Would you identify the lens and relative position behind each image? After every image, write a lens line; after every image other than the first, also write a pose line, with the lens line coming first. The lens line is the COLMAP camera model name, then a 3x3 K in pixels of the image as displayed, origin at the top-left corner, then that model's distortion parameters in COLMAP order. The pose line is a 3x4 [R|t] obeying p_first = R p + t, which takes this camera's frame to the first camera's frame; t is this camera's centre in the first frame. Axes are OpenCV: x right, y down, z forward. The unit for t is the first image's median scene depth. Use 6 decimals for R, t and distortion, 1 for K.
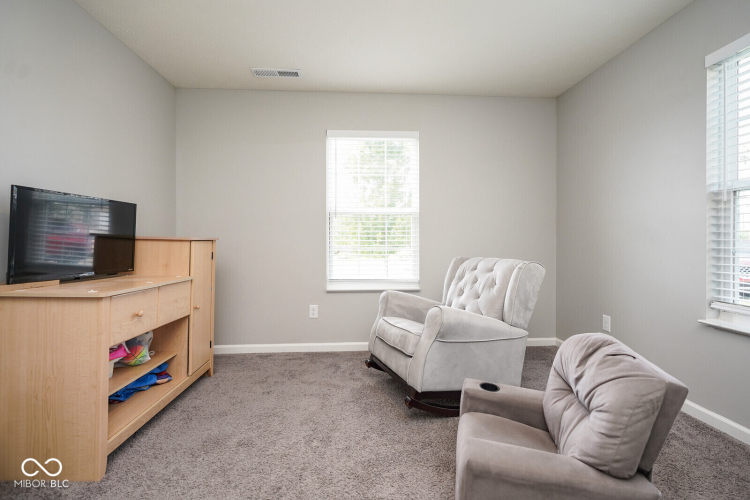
lens RADIAL K [[348.6, 0, 371.9], [0, 348.6, 245.3], [0, 0, 1]] dist [-0.000383, -0.000048]
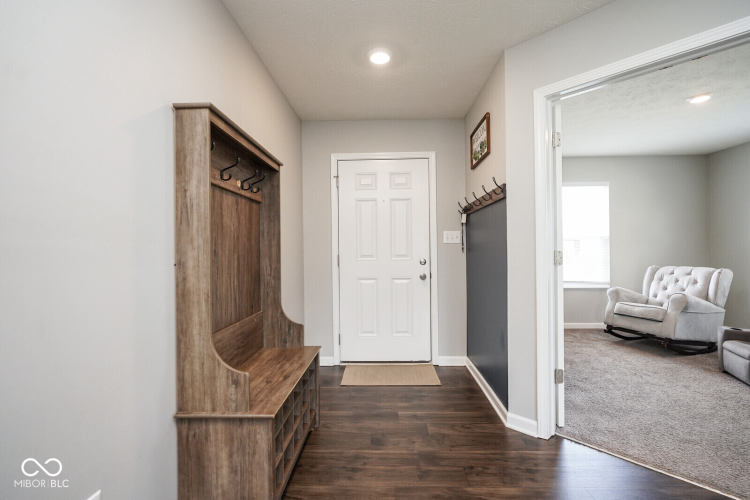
lens RADIAL K [[348.6, 0, 374.3], [0, 348.6, 251.8], [0, 0, 1]] dist [-0.000383, -0.000048]
pose [[0.994570, -0.014234, -0.103094, -1.017996], [0.013915, 0.999896, -0.003812, -0.051038], [0.103138, 0.002357, 0.994664, -0.832429]]
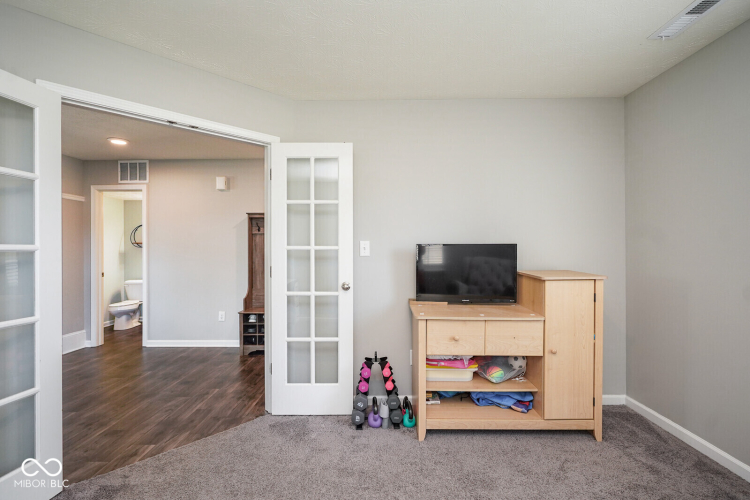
lens RADIAL K [[348.6, 0, 375.2], [0, 348.6, 250.0], [0, 0, 1]] dist [-0.000383, -0.000048]
pose [[-0.064166, 0.001394, -0.997938, 0.448728], [-0.000059, 0.999999, 0.001401, -0.091909], [0.997939, 0.000148, -0.064166, 0.565644]]
